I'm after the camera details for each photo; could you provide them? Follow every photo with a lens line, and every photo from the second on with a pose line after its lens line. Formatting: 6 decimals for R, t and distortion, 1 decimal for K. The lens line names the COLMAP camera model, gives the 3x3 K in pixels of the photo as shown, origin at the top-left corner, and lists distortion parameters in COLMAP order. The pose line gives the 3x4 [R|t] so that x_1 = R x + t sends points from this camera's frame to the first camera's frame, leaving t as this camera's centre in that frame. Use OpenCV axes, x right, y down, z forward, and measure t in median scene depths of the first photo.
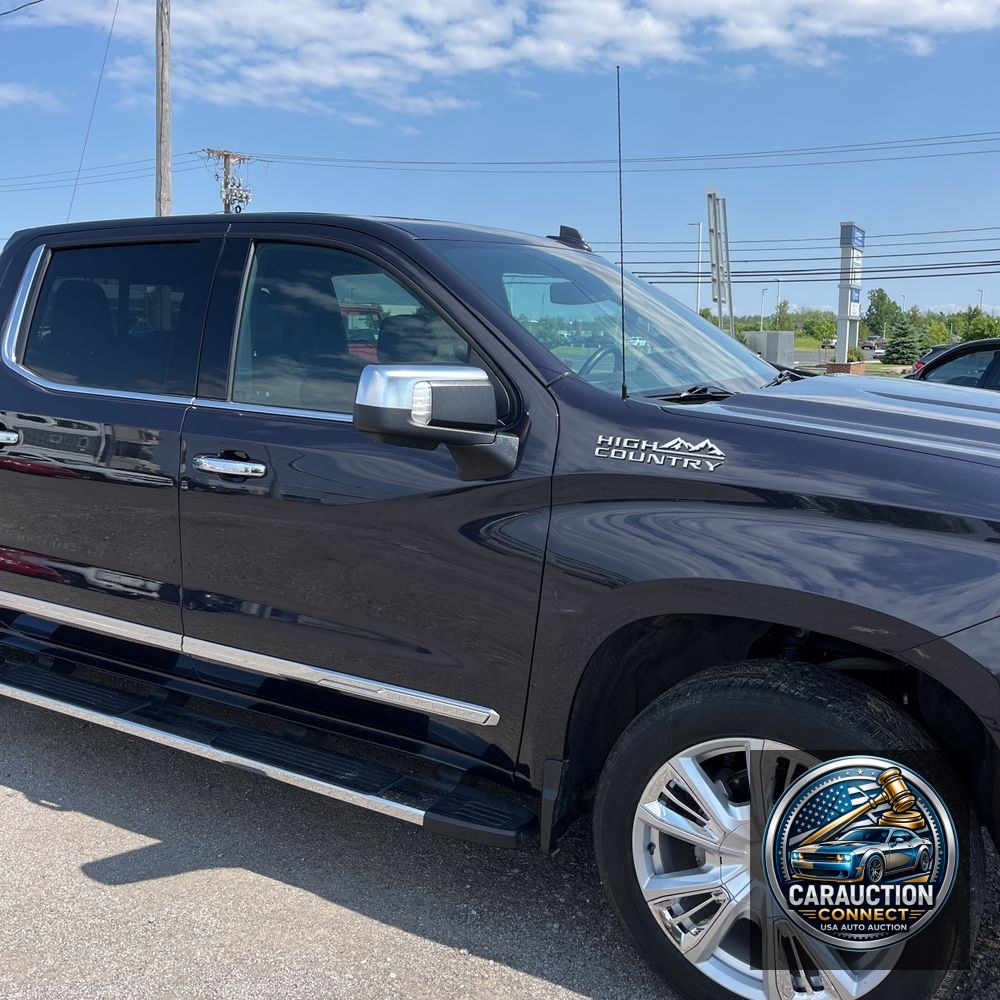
lens RADIAL K [[1023.3, 0, 625.9], [0, 1023.3, 462.4], [0, 0, 1]] dist [0.009631, 0.000935]
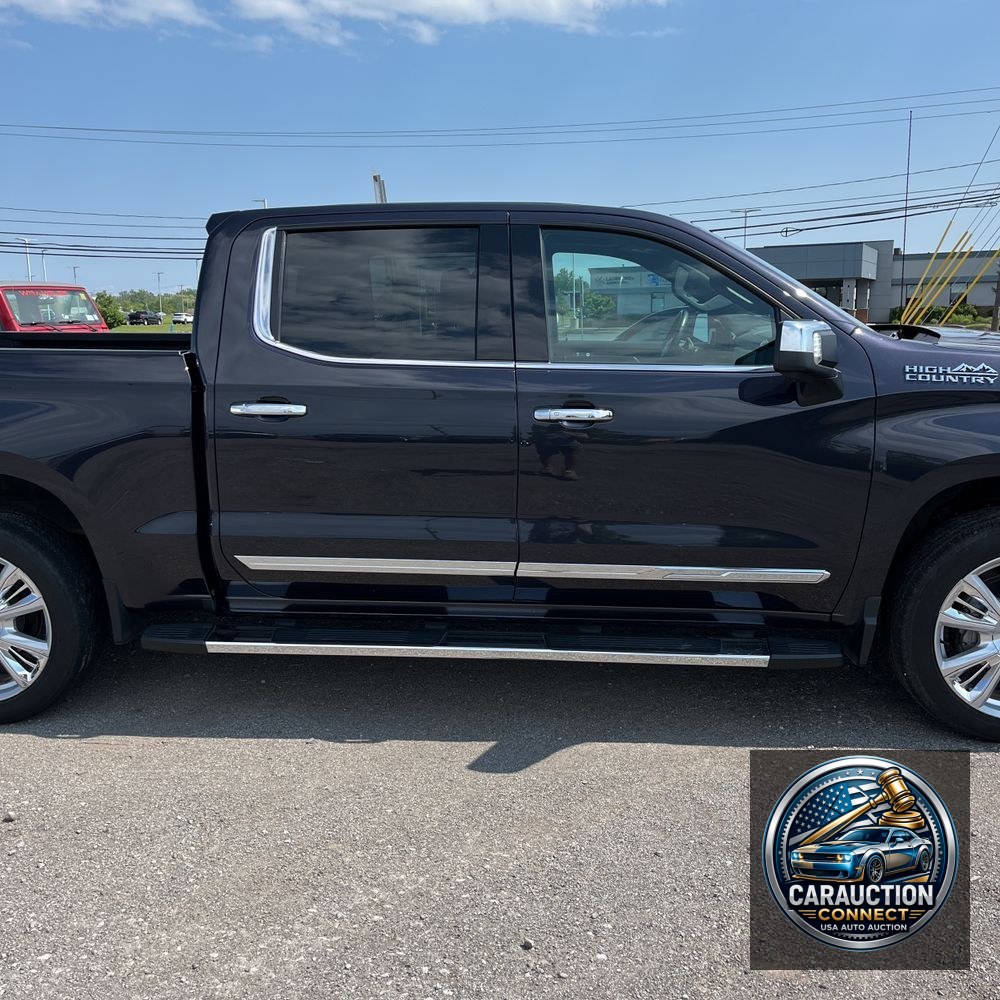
lens RADIAL K [[1038.5, 0, 500.0], [0, 1038.5, 500.0], [0, 0, 1]] dist [0.115082, -0.169508]
pose [[0.890368, -0.099701, 0.444190, -0.993688], [0.078116, 0.994711, 0.066687, 0.014604], [-0.448490, -0.024678, 0.893447, -0.066514]]
